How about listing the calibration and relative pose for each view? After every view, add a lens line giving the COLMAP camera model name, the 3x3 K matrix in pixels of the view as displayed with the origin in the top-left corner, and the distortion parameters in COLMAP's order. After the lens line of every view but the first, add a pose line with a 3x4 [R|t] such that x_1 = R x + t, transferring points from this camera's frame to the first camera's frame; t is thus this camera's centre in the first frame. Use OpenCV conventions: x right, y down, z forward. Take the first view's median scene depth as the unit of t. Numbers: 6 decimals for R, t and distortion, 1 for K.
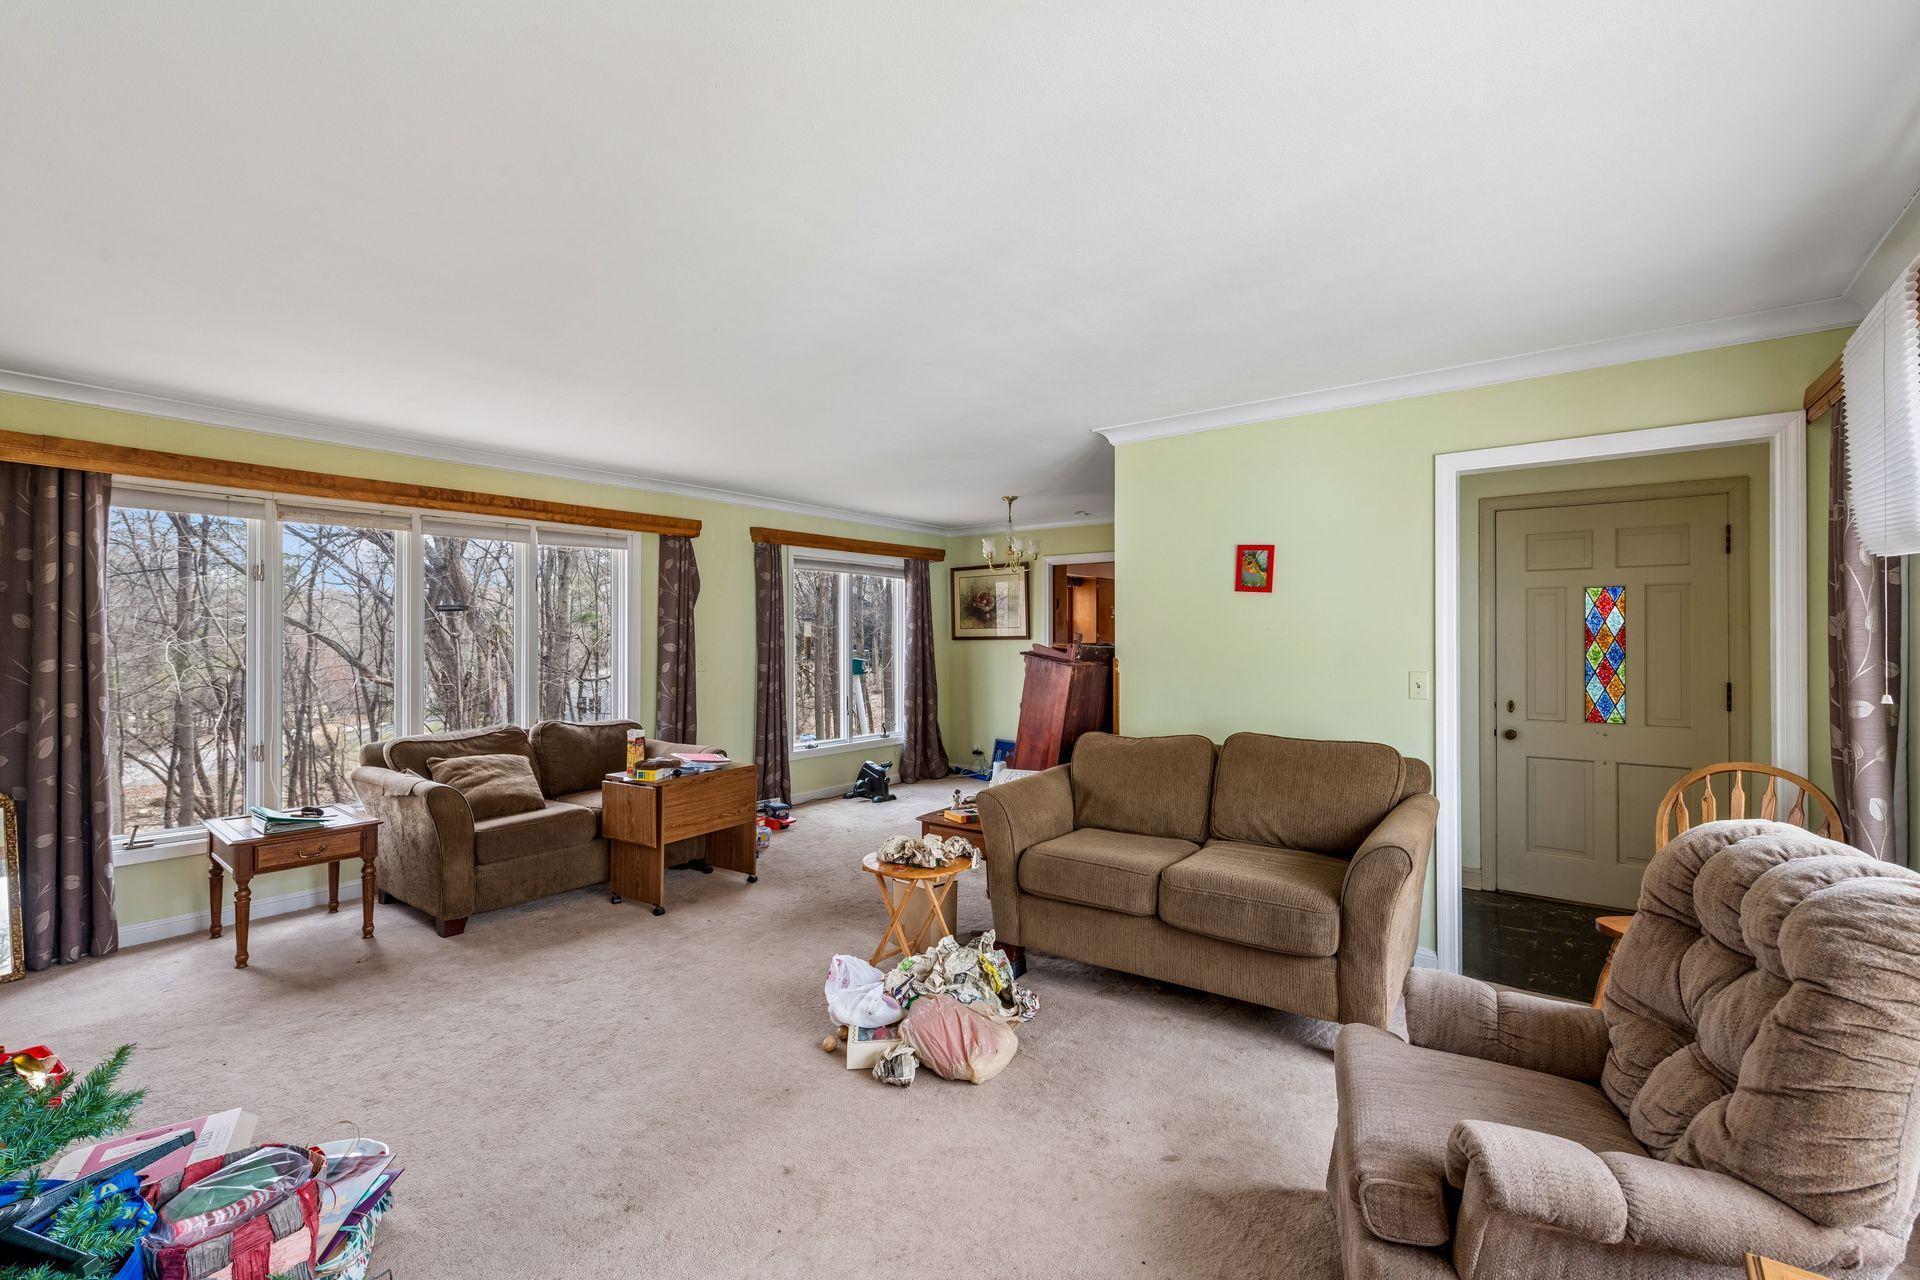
lens RADIAL K [[791.9, 0, 960.2], [0, 791.9, 635.8], [0, 0, 1]] dist [0.000150, -0.000475]
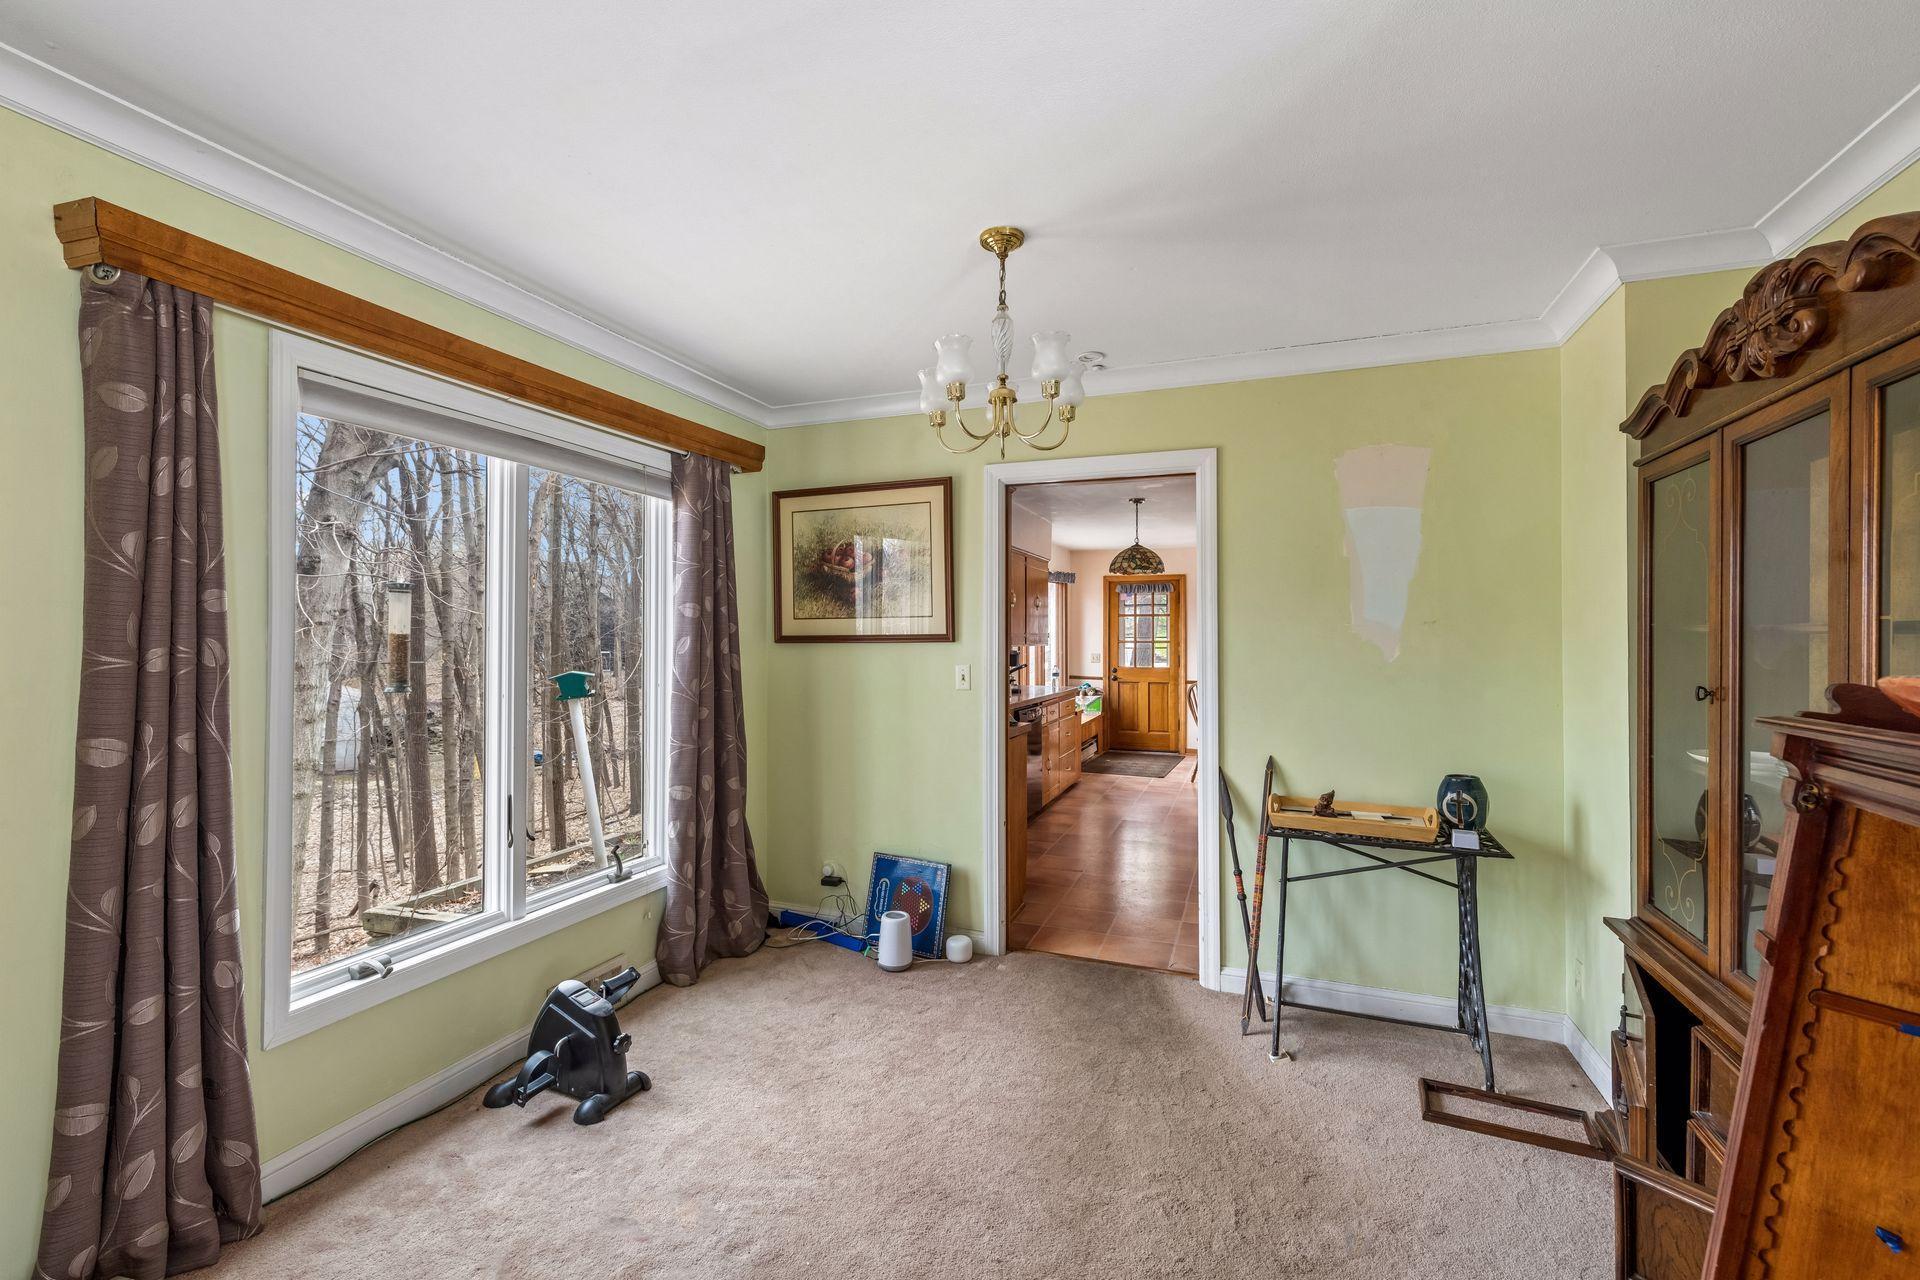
lens RADIAL K [[791.9, 0, 952.5], [0, 791.9, 623.2], [0, 0, 1]] dist [0.000150, -0.000475]
pose [[0.957651, 0.006987, 0.287847, -0.048329], [-0.002265, 0.999857, -0.016733, 0.001840], [-0.287923, 0.015373, 0.957530, 0.549840]]
